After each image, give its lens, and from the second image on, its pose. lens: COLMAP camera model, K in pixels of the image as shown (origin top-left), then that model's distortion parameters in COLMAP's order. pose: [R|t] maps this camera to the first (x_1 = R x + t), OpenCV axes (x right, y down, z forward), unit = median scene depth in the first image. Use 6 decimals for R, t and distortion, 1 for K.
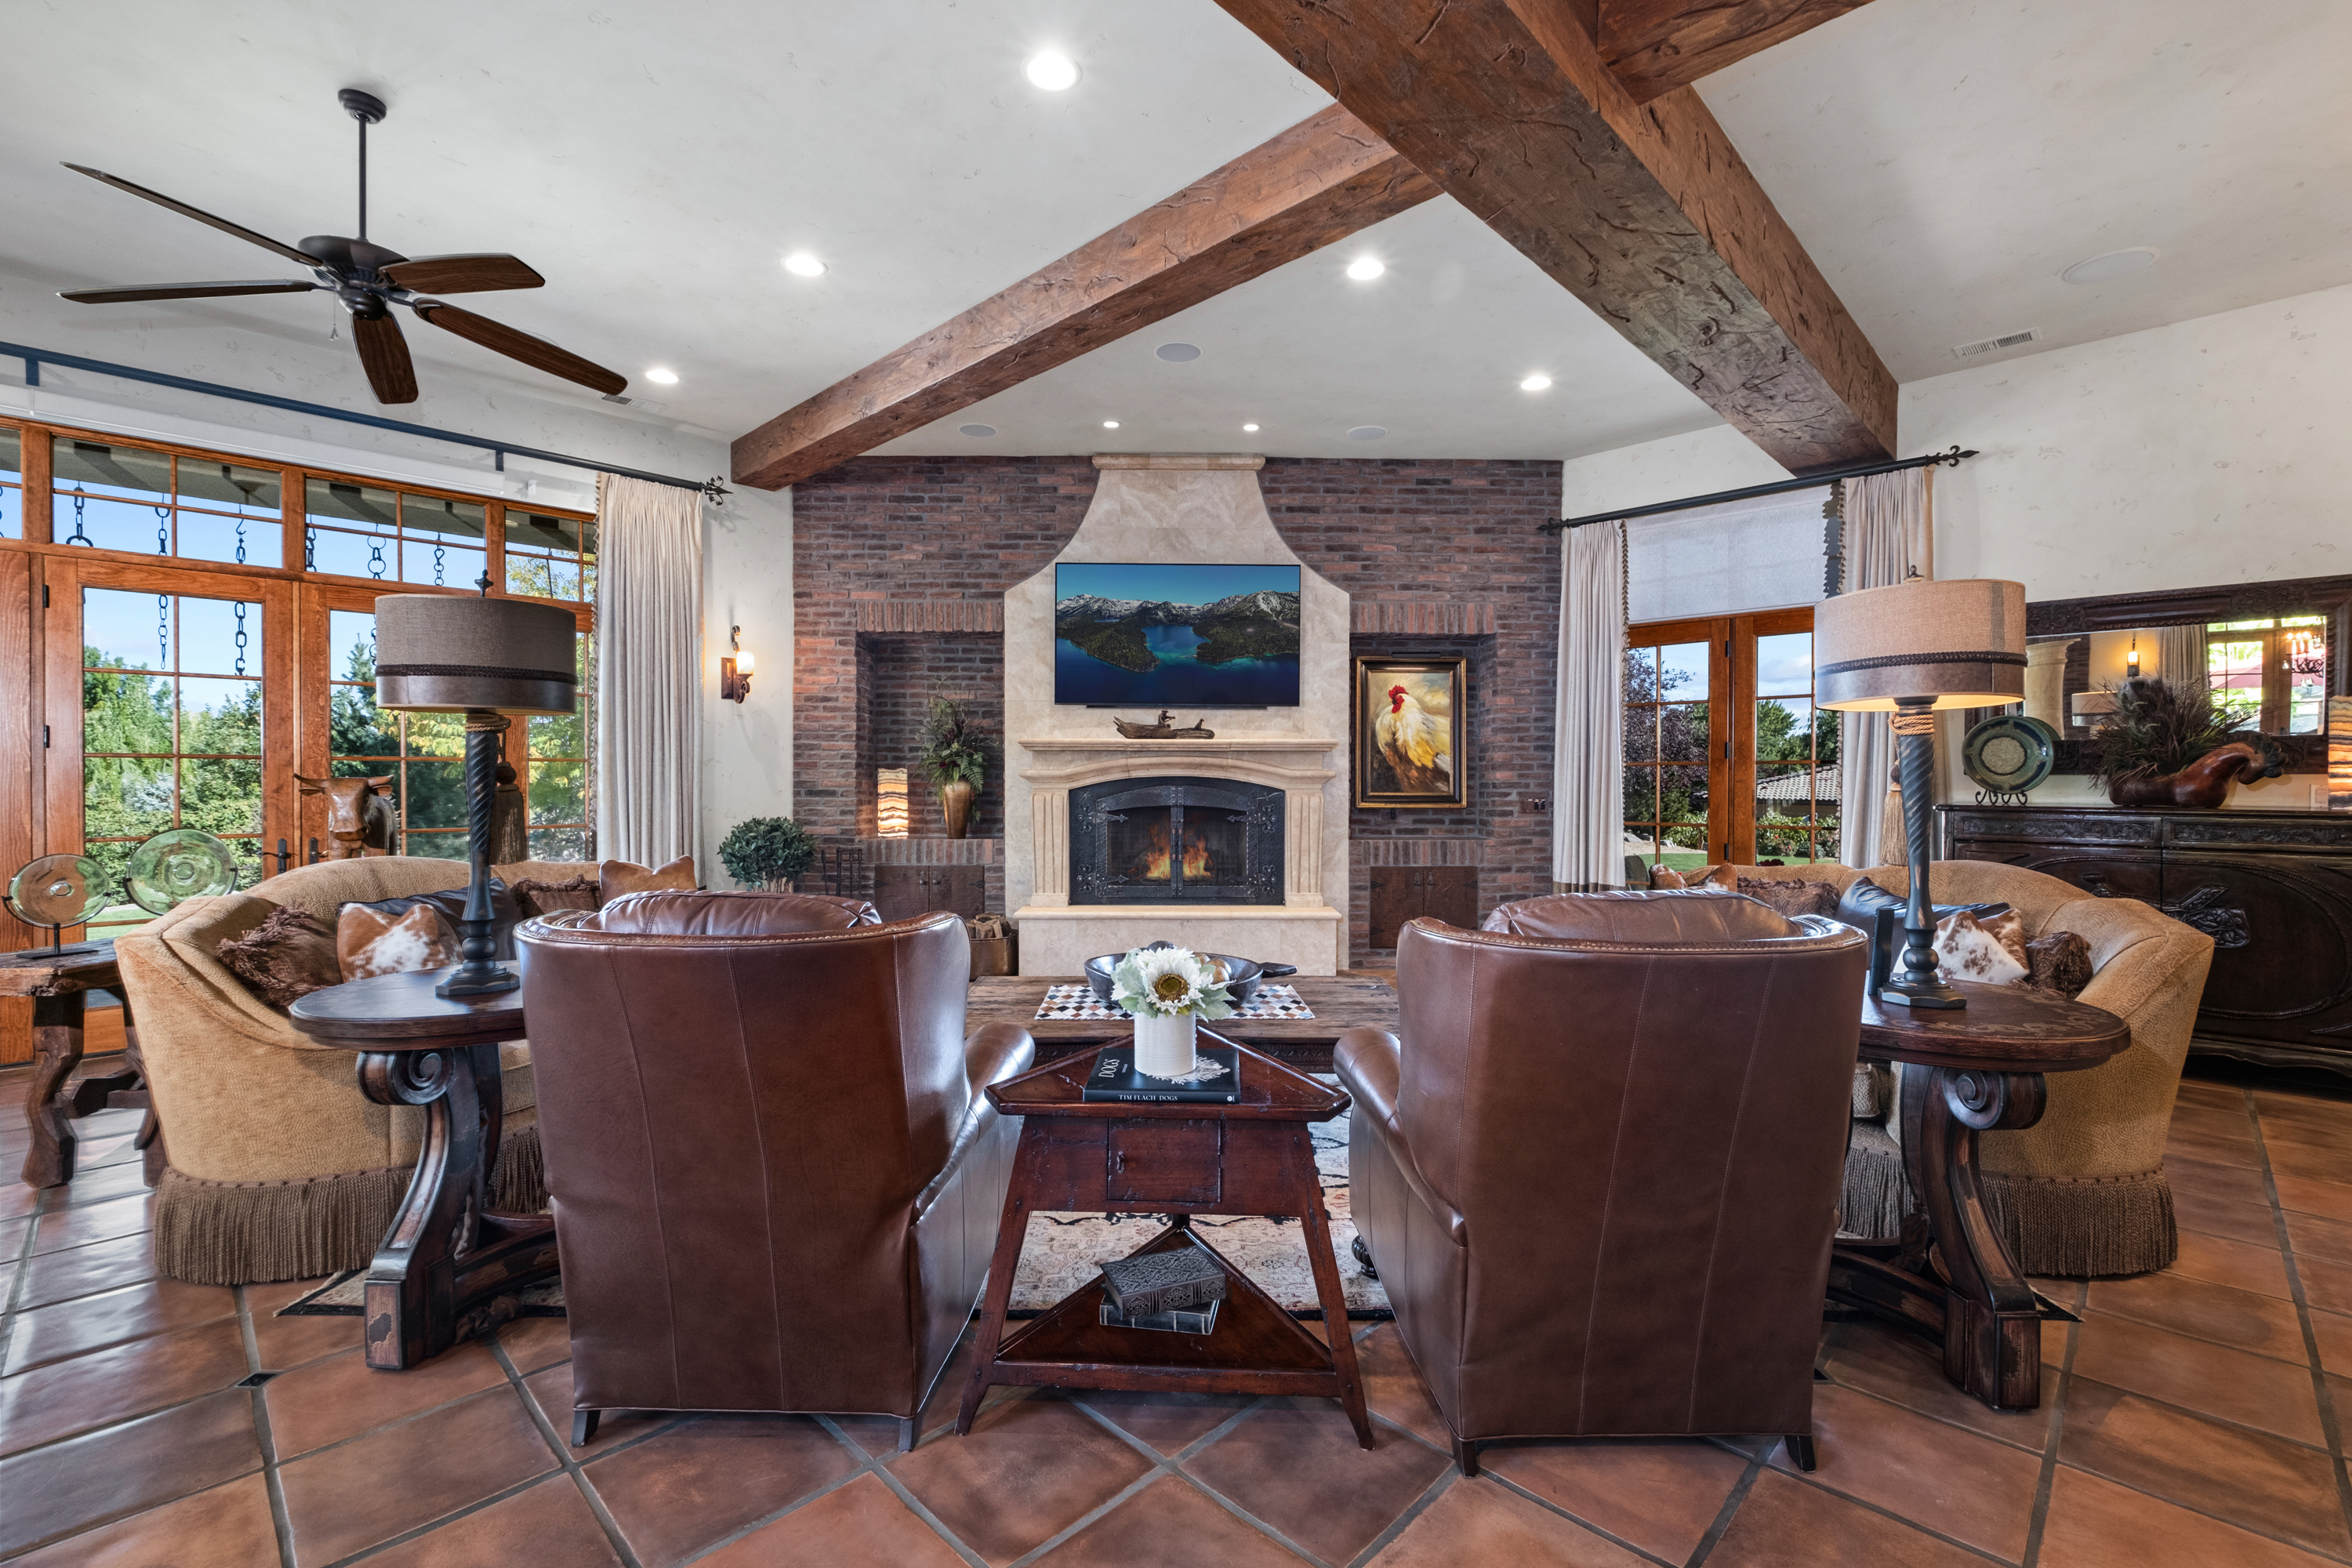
lens RADIAL K [[1024.0, 0, 1177.7], [0, 1024.0, 788.5], [0, 0, 1]] dist [-0.001112, -0.000121]
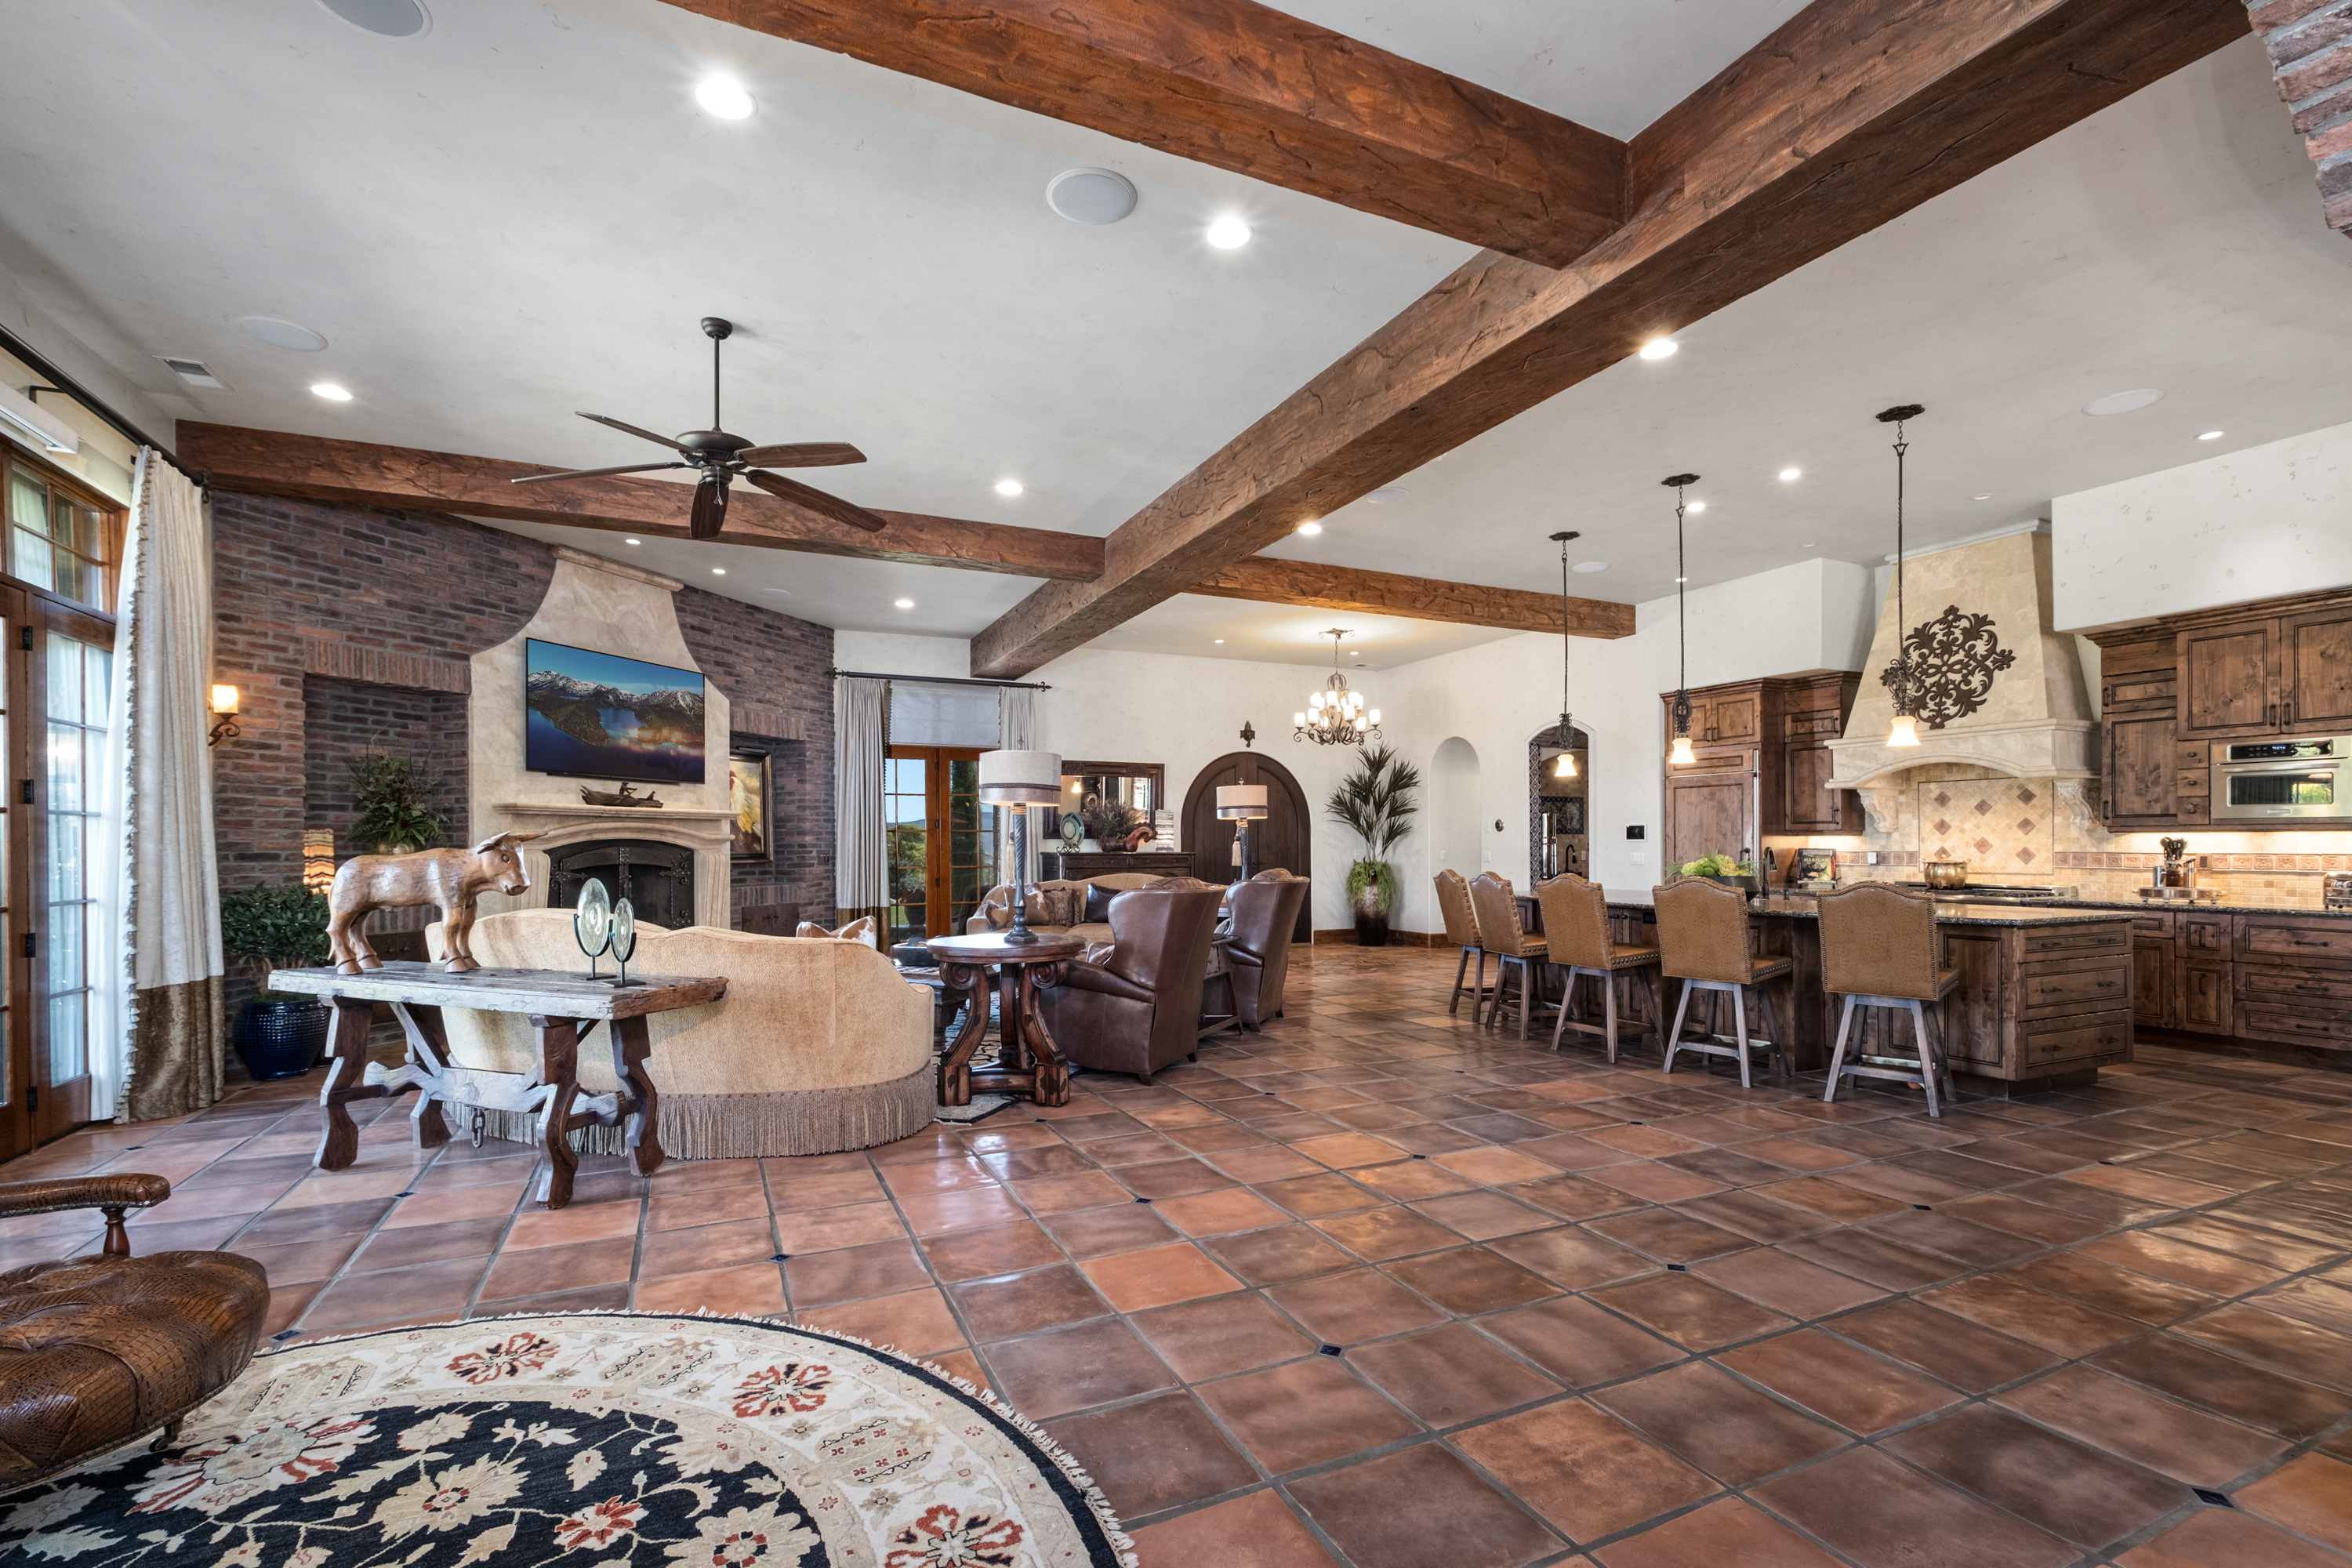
lens RADIAL K [[1037.6, 0, 1177.7], [0, 1037.6, 836.3], [0, 0, 1]] dist [-0.002348, -0.000283]
pose [[0.357636, 0.005666, 0.933844, -0.871742], [0.012176, 0.999868, -0.010730, 0.005711], [-0.933782, 0.015208, 0.357520, -0.011768]]
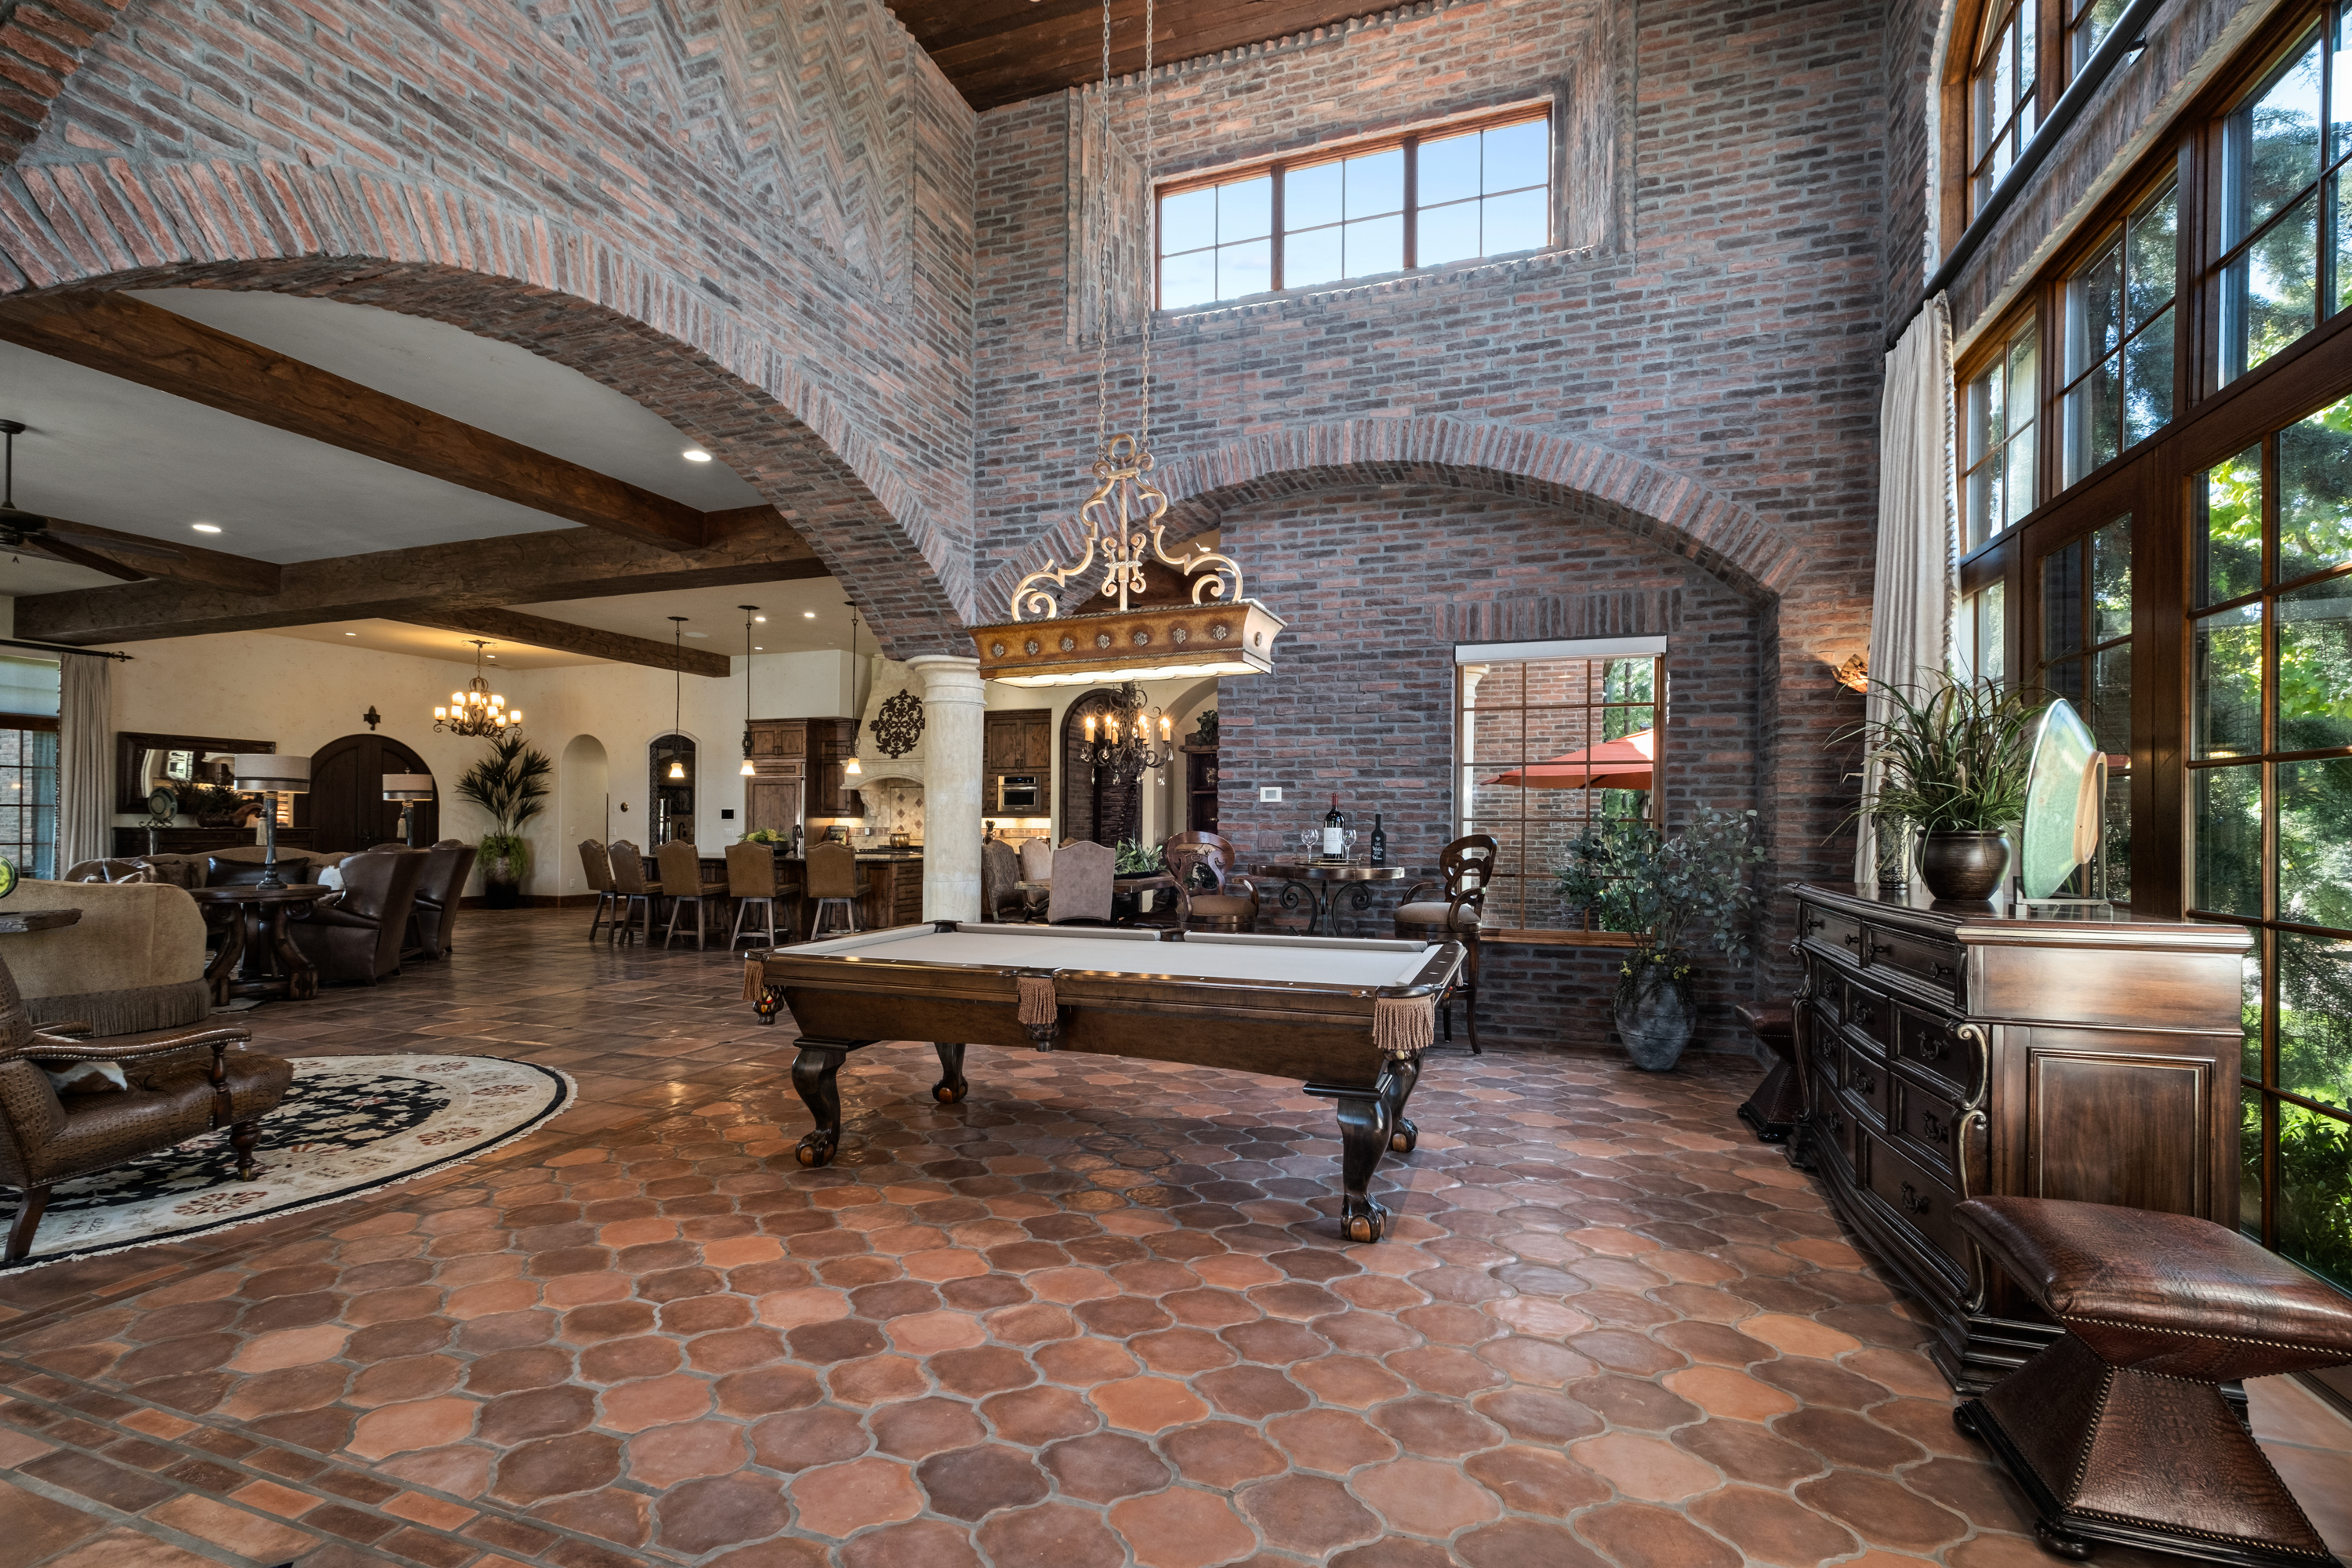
lens RADIAL K [[1048.4, 0, 1175.4], [0, 1048.4, 814.0], [0, 0, 1]] dist [-0.000990, -0.000145]
pose [[-0.417751, 0.005731, 0.908543, -1.559353], [0.004953, 0.999980, -0.004030, 0.004907], [-0.908548, 0.002817, -0.417771, -0.028336]]
